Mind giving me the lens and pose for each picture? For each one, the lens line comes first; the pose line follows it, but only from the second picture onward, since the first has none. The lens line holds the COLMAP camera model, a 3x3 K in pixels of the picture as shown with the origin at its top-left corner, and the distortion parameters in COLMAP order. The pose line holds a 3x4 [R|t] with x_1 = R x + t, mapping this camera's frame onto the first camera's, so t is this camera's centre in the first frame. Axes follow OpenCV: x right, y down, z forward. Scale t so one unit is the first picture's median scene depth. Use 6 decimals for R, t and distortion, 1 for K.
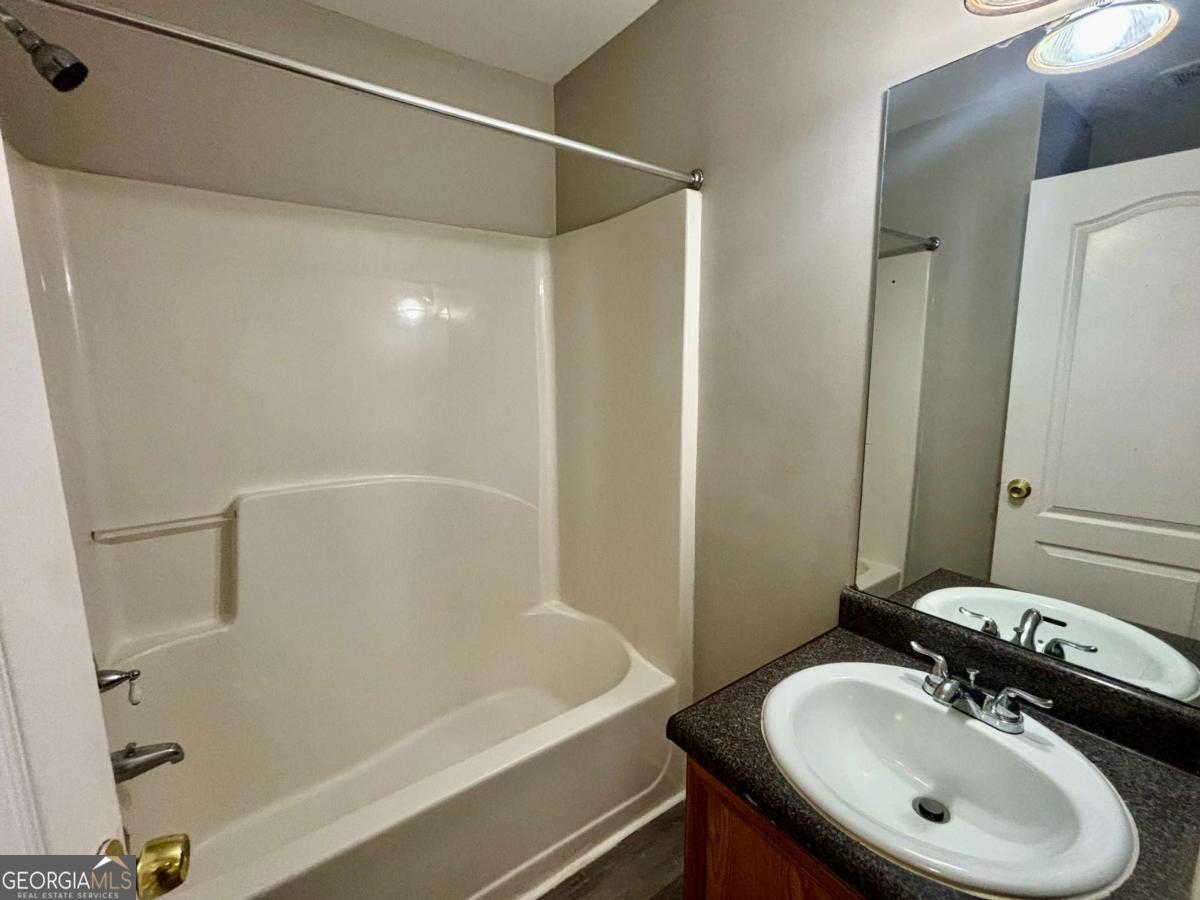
lens RADIAL K [[524.9, 0, 600.0], [0, 524.9, 450.0], [0, 0, 1]] dist [0.011199, -0.000115]
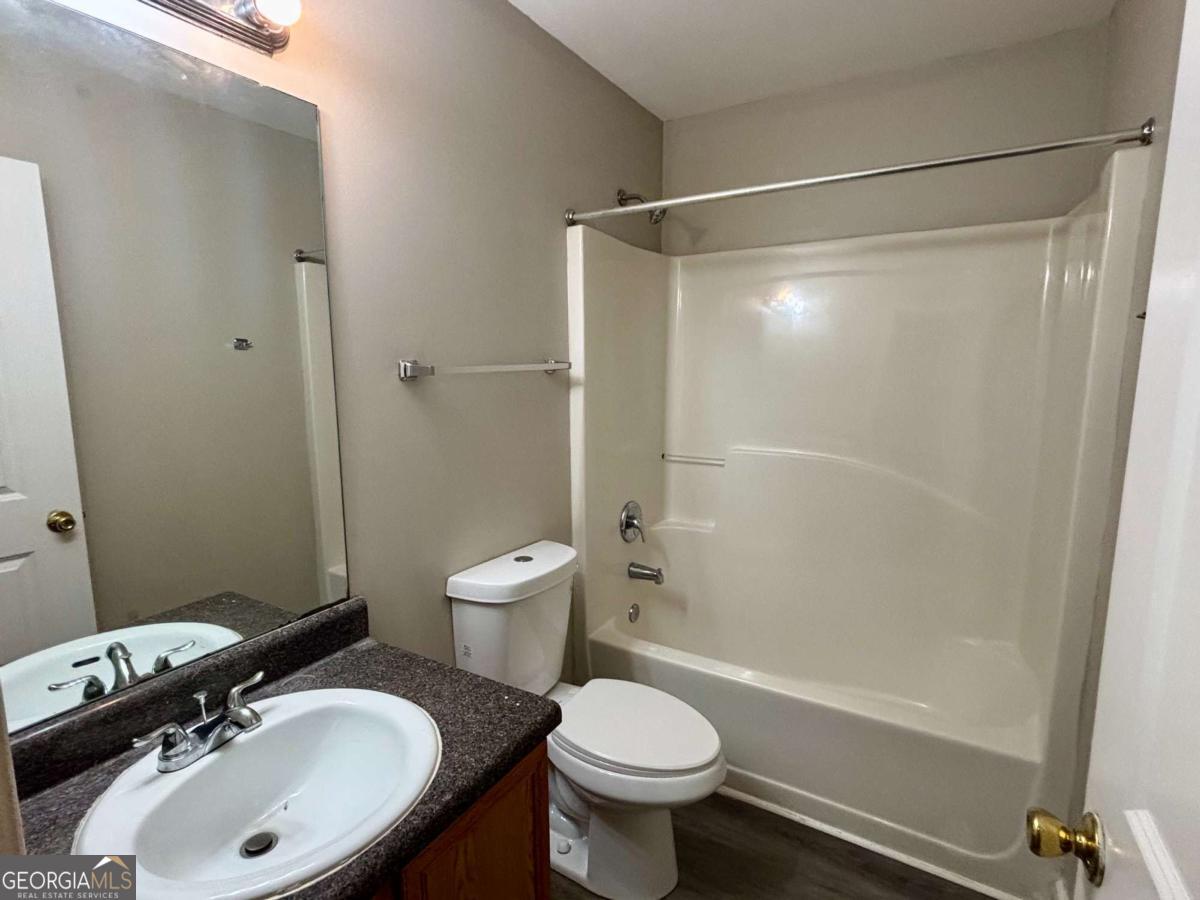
lens RADIAL K [[591.5, 0, 600.0], [0, 591.5, 450.0], [0, 0, 1]] dist [-0.000338, -0.000056]
pose [[-0.394256, -0.119224, 0.911234, -0.493926], [0.154230, 0.968902, 0.193498, -0.112937], [-0.905967, 0.216828, -0.363607, 0.672461]]
